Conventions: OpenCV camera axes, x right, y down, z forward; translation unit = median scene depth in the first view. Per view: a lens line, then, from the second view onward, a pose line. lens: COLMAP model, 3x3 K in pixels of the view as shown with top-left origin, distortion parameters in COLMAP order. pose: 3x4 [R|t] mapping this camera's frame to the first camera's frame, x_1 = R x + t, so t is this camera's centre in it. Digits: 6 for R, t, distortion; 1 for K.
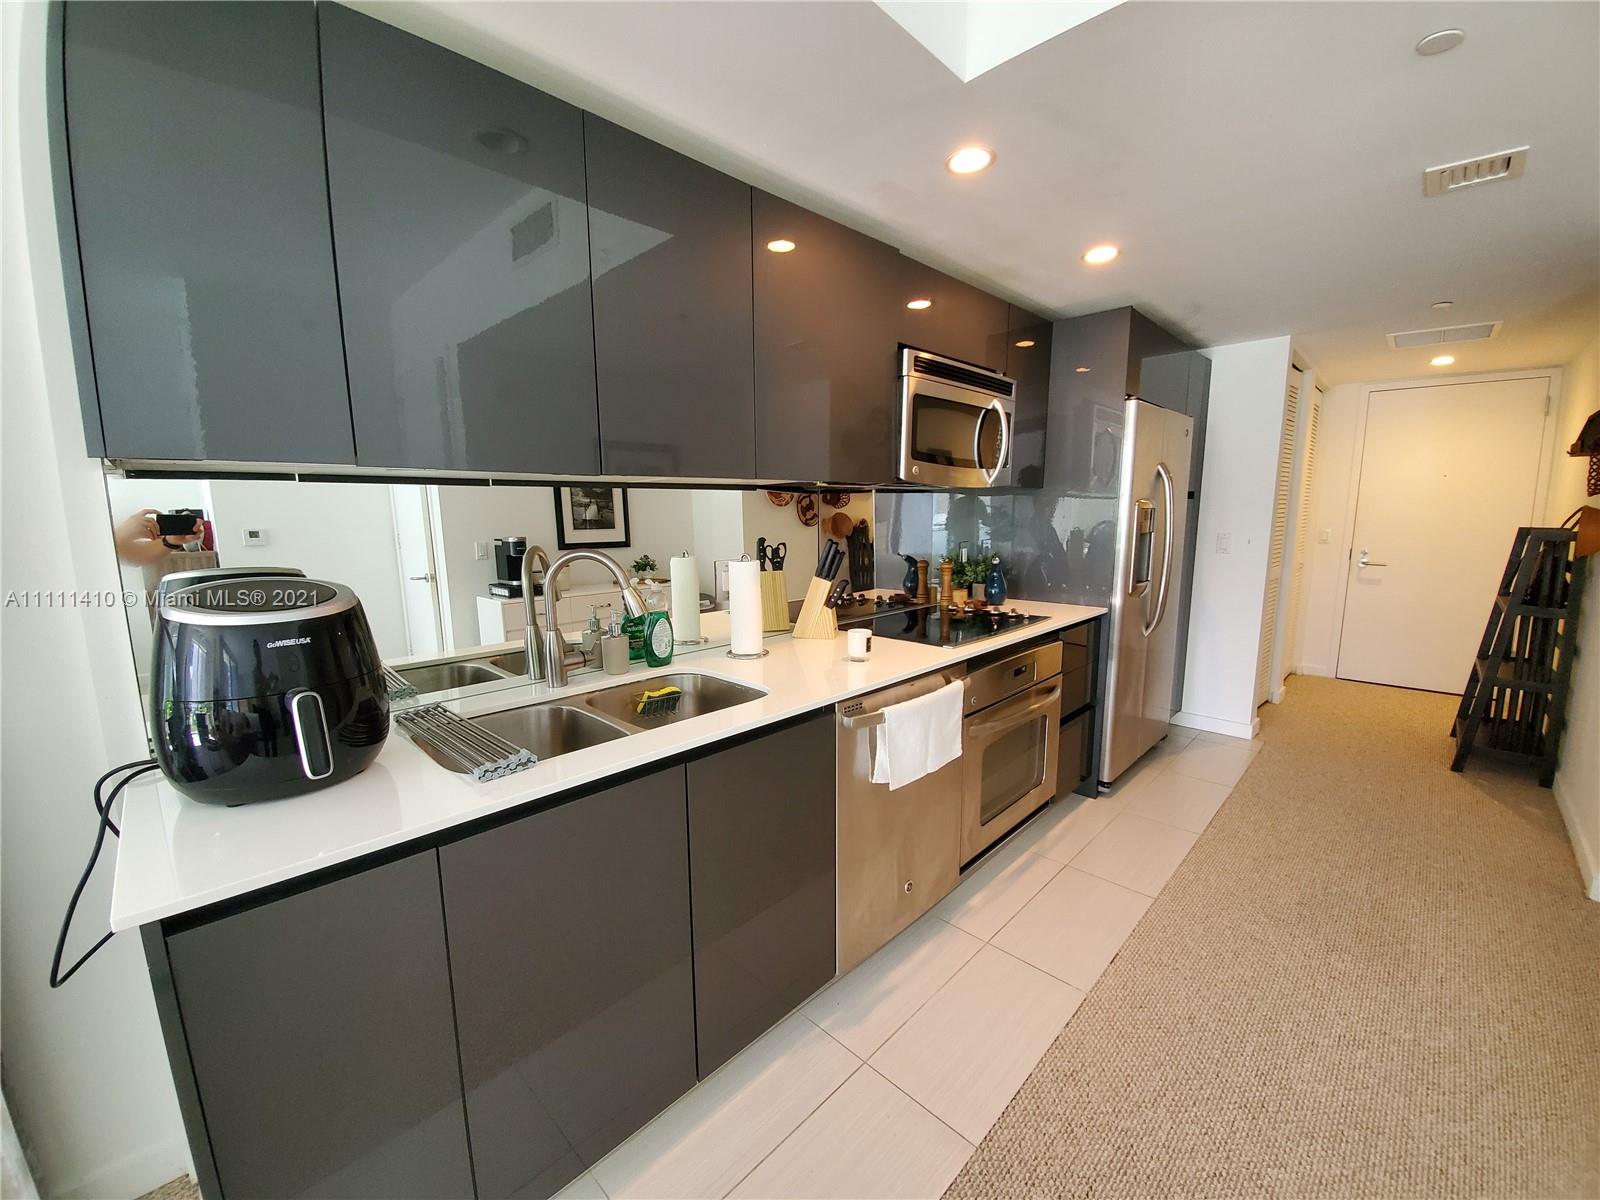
lens RADIAL K [[632.6, 0, 787.5], [0, 632.6, 611.2], [0, 0, 1]] dist [0.011784, -0.016625]
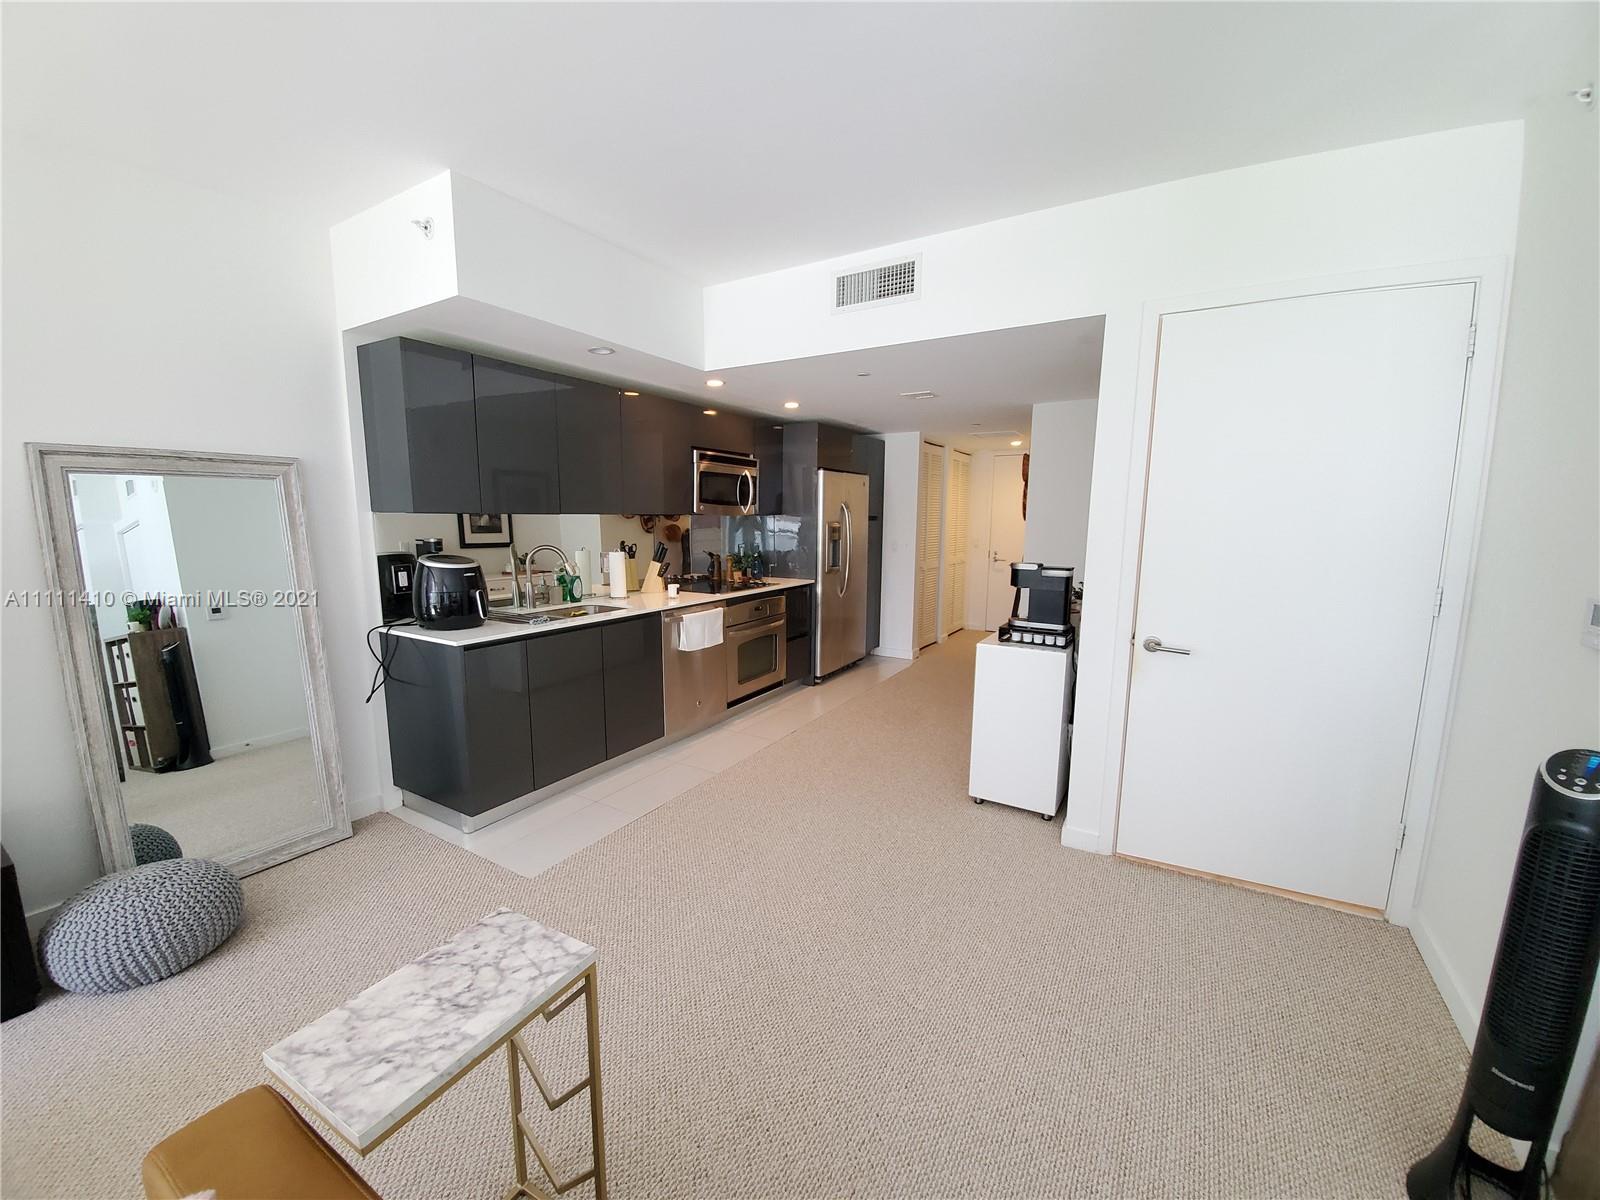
lens RADIAL K [[632.6, 0, 787.5], [0, 632.6, 611.2], [0, 0, 1]] dist [0.011784, -0.016625]
pose [[0.970239, -0.017630, 0.241506, -0.023084], [0.018921, 0.999816, -0.003028, 0.099165], [-0.241408, 0.007508, 0.970395, -0.863917]]
